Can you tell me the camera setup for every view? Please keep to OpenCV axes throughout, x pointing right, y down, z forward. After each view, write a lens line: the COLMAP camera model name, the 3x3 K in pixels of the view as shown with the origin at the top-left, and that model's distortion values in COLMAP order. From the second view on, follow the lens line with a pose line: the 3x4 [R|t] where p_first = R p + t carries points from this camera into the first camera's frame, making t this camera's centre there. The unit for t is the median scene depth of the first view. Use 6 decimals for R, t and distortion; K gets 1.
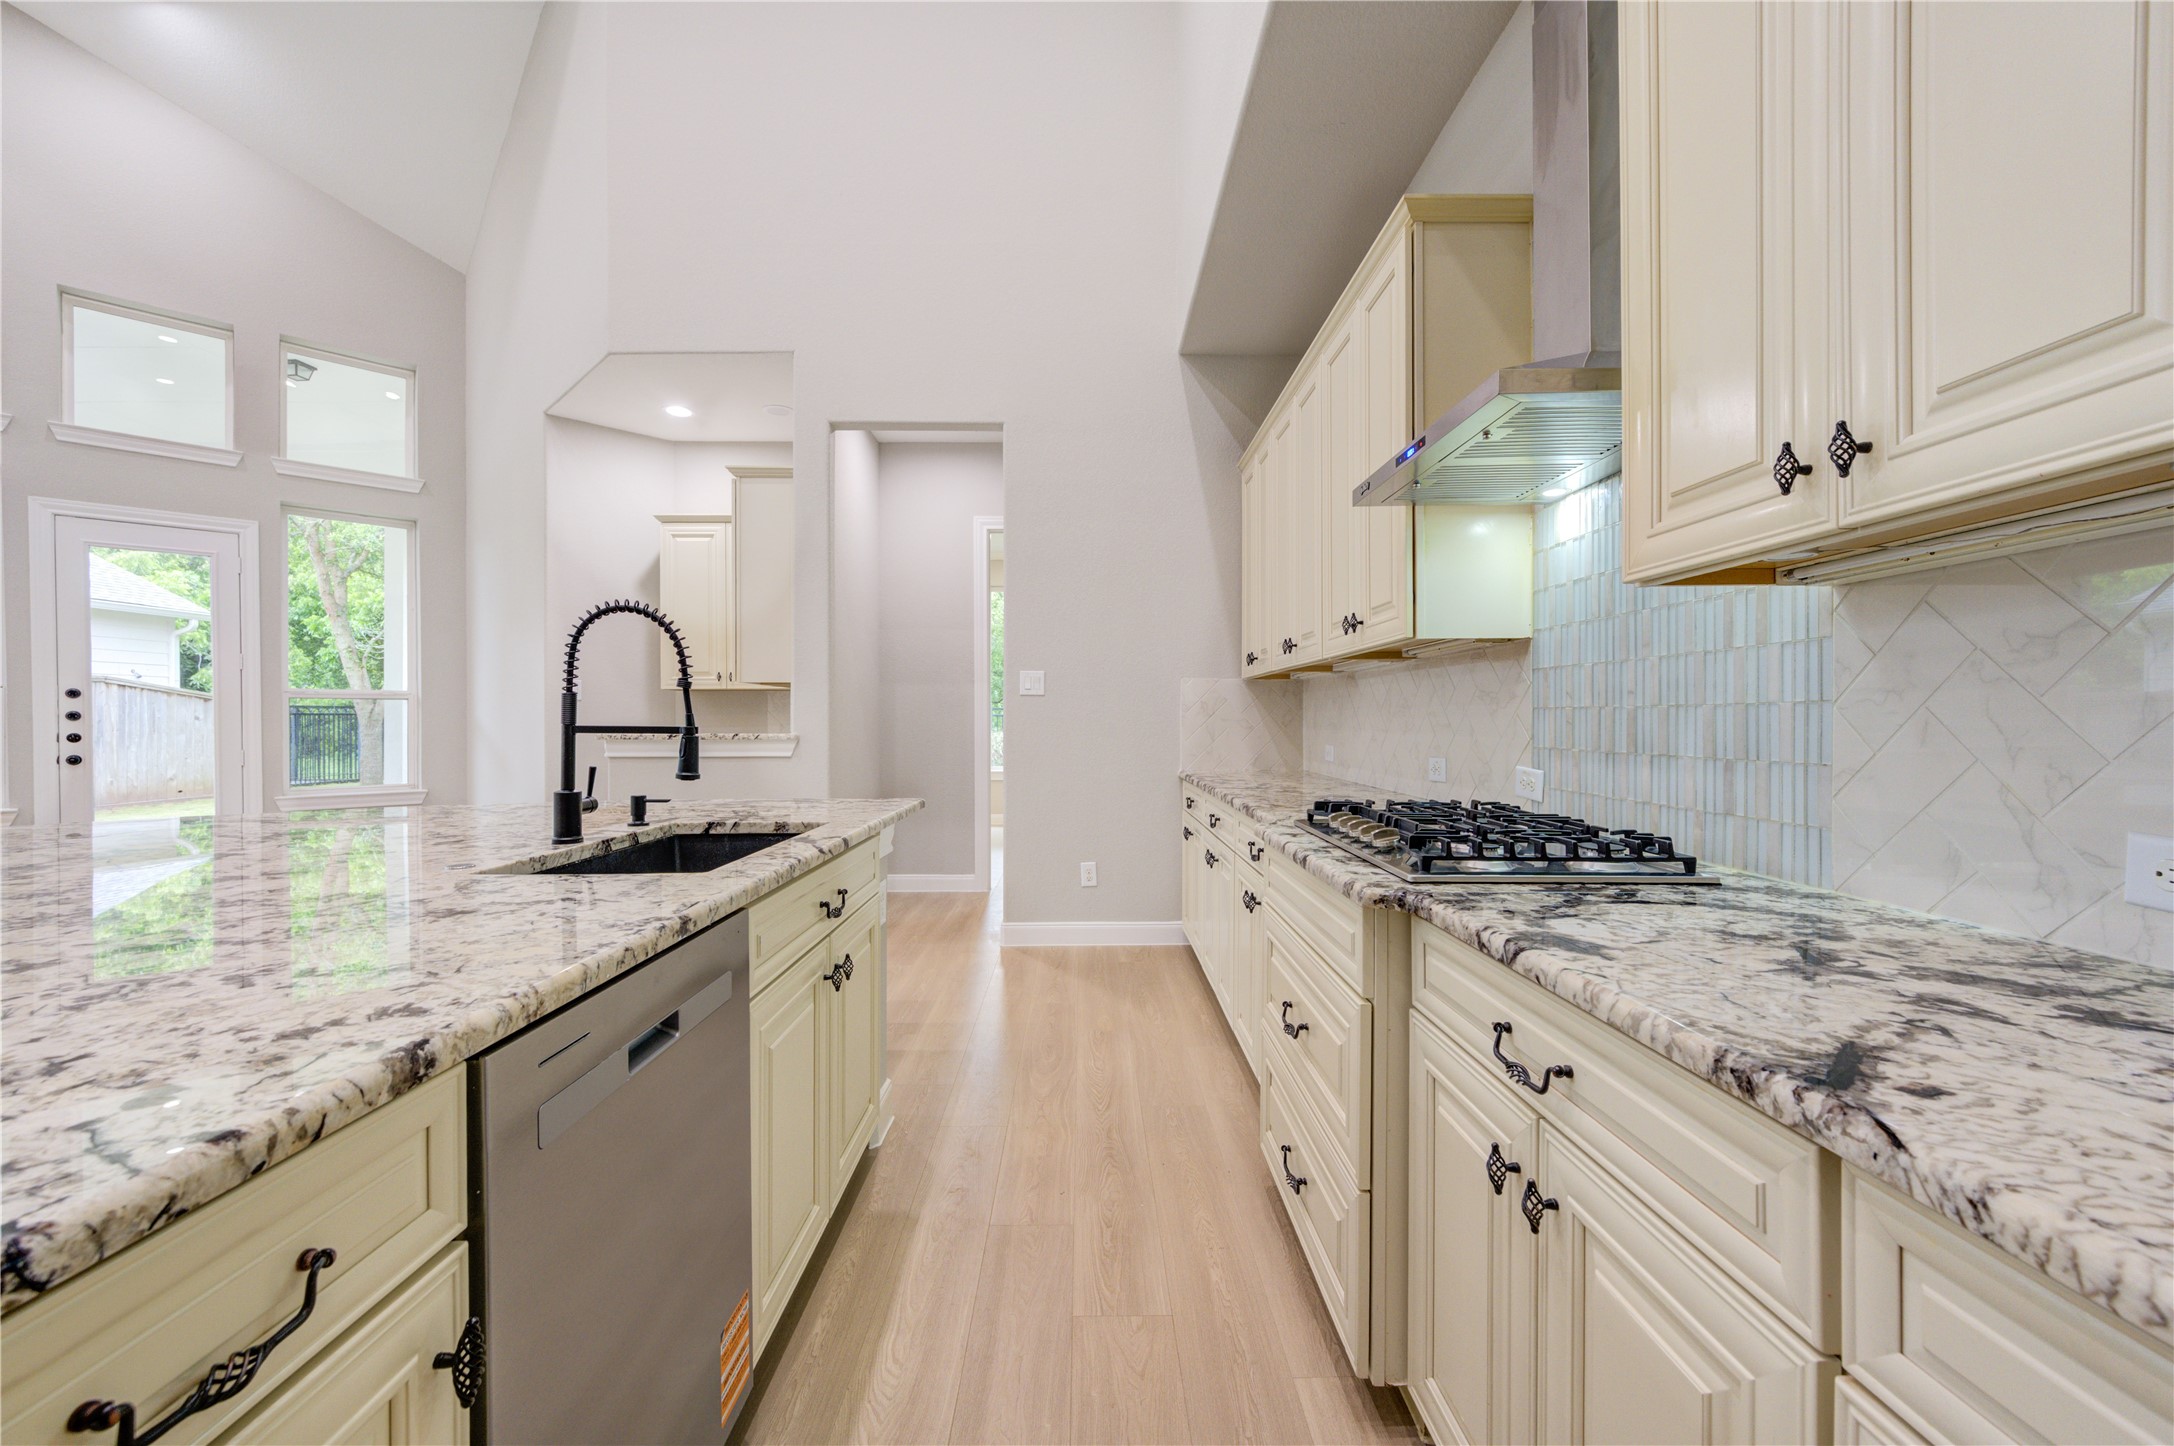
lens RADIAL K [[856.9, 0, 1087.0], [0, 856.9, 723.0], [0, 0, 1]] dist [0.003281, 0.000353]
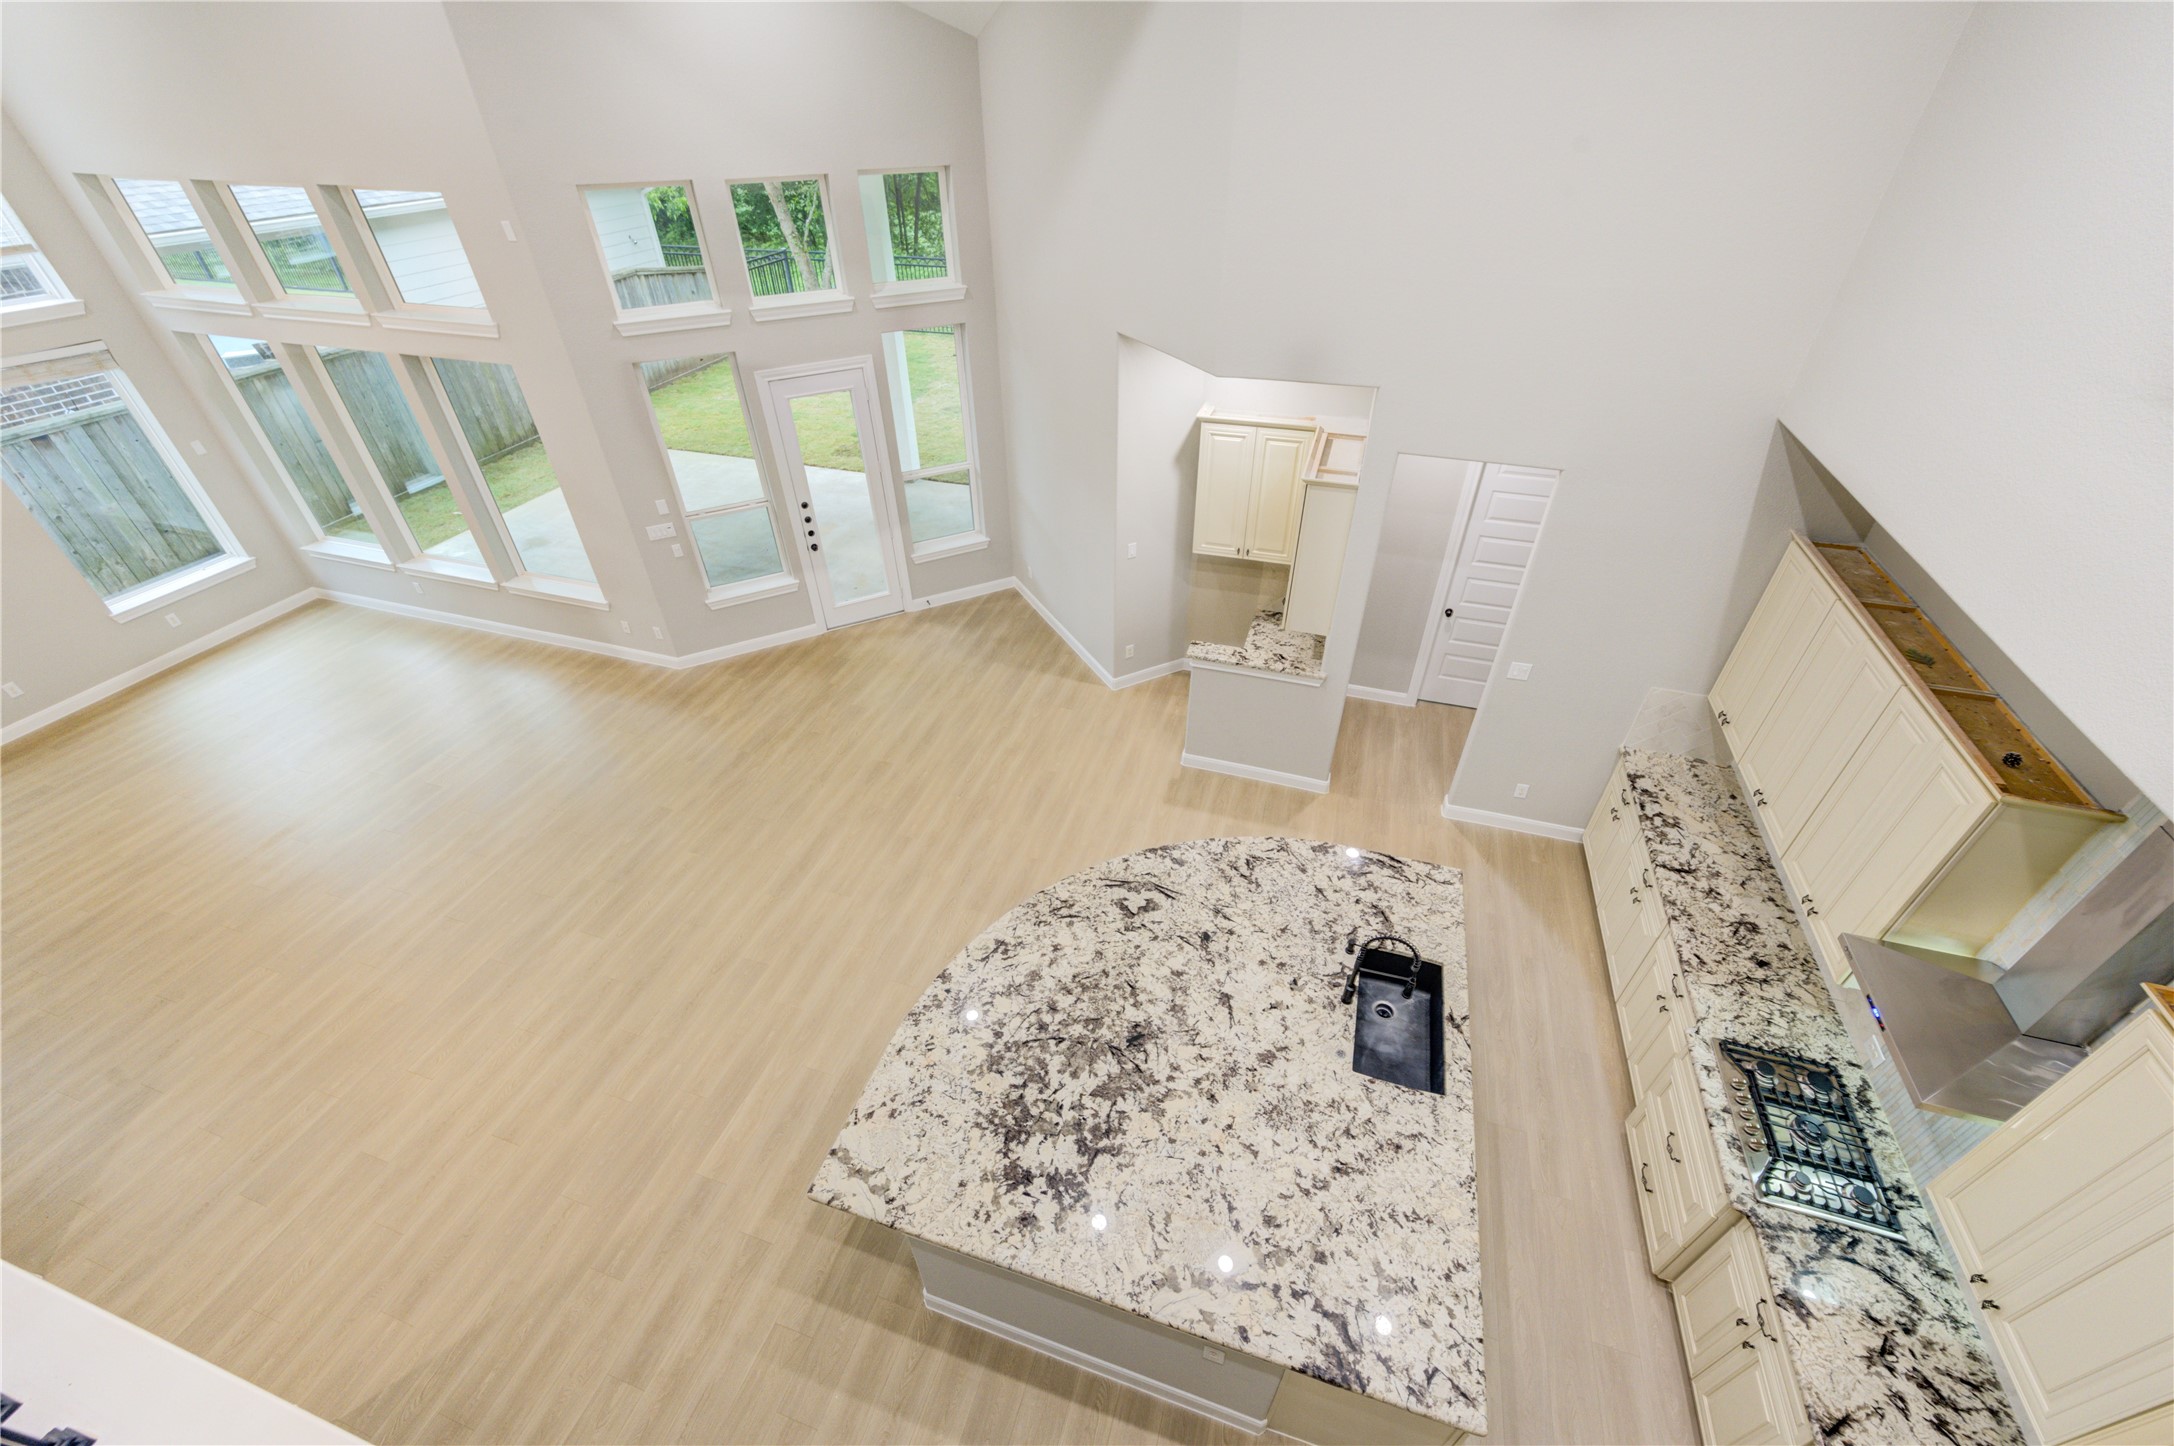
lens RADIAL K [[856.9, 0, 1087.0], [0, 856.9, 723.0], [0, 0, 1]] dist [0.003281, 0.000353]
pose [[0.951680, 0.185673, -0.244603, -0.535773], [0.001530, 0.793638, 0.608388, -1.165430], [0.307088, -0.579365, 0.755005, -0.322323]]
